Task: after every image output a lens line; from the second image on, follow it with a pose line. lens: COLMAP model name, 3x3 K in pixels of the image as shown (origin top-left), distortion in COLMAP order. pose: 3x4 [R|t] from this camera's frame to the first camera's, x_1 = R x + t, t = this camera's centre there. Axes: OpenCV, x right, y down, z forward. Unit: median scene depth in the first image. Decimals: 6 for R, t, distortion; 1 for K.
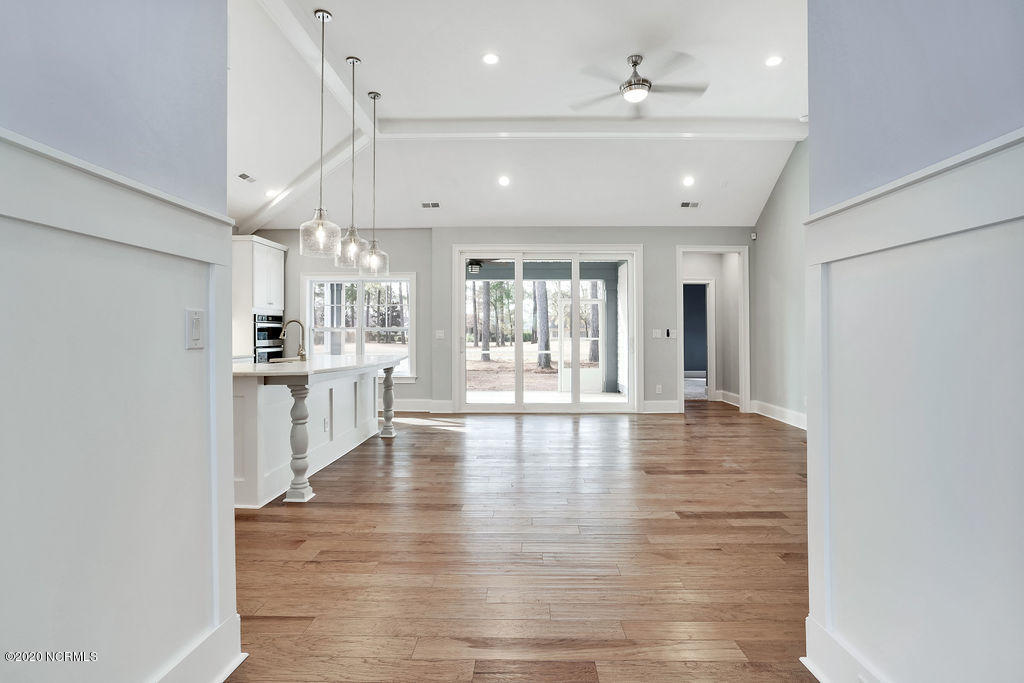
lens RADIAL K [[504.5, 0, 511.9], [0, 504.5, 329.1], [0, 0, 1]] dist [-0.058358, 0.019196]
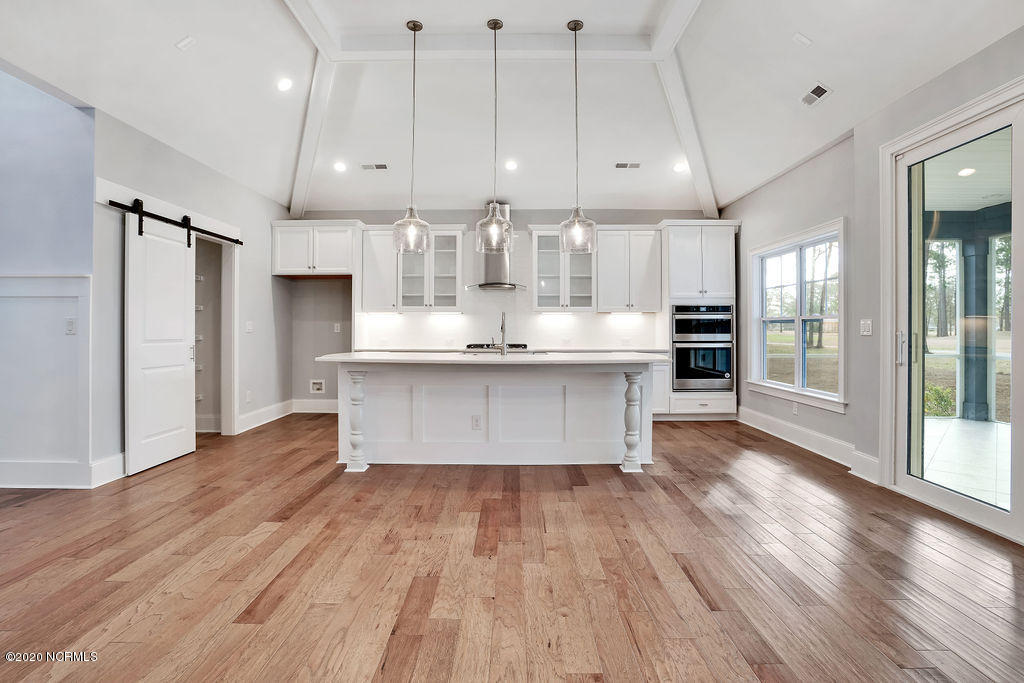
lens RADIAL K [[504.5, 0, 511.9], [0, 504.5, 329.1], [0, 0, 1]] dist [-0.058358, 0.019196]
pose [[0.010384, -0.003065, -0.999941, 0.377950], [0.019732, 0.999801, -0.002860, 0.009908], [0.999751, -0.019701, 0.010442, 0.678290]]
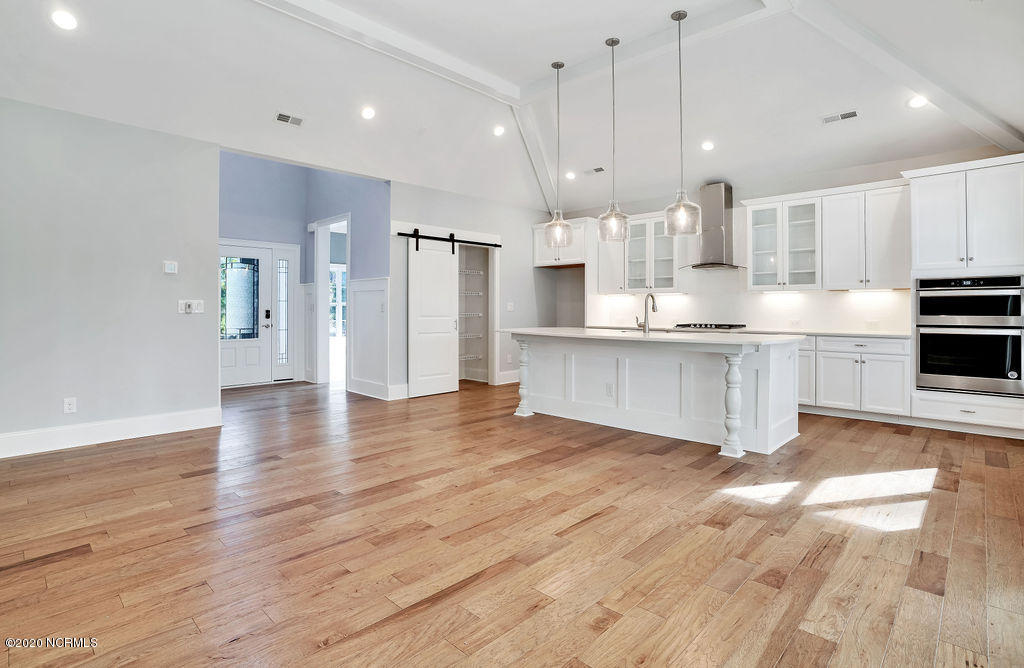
lens RADIAL K [[509.7, 0, 511.1], [0, 509.7, 309.0], [0, 0, 1]] dist [-0.042605, 0.000542]
pose [[-0.683380, -0.003731, -0.730053, 0.381961], [0.010615, 0.999830, -0.015046, 0.016753], [0.729985, -0.018032, -0.683225, 1.032442]]
